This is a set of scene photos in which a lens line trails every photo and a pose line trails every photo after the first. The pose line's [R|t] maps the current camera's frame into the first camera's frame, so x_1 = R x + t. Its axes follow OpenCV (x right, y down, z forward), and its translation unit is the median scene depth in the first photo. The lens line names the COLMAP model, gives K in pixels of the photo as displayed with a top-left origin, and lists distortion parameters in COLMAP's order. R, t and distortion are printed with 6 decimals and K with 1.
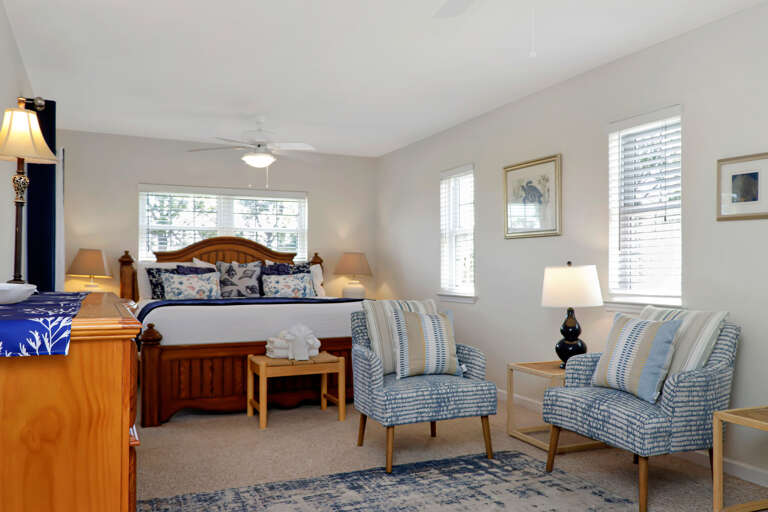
lens RADIAL K [[640.7, 0, 382.4], [0, 640.7, 260.9], [0, 0, 1]] dist [0.011101, -0.010425]
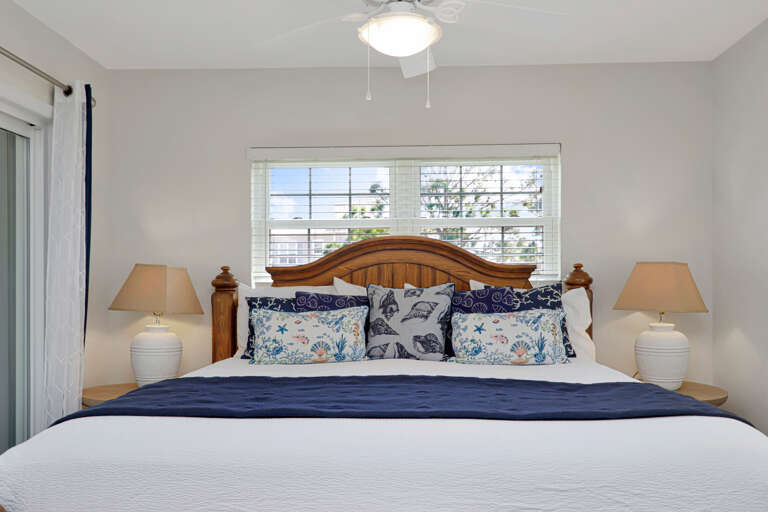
lens RADIAL K [[640.7, 0, 377.7], [0, 640.7, 279.5], [0, 0, 1]] dist [0.011101, -0.010425]
pose [[0.889834, -0.007044, -0.456230, -0.018040], [0.010618, 0.999930, 0.005272, -0.005665], [0.456161, -0.009535, 0.889846, 0.548795]]
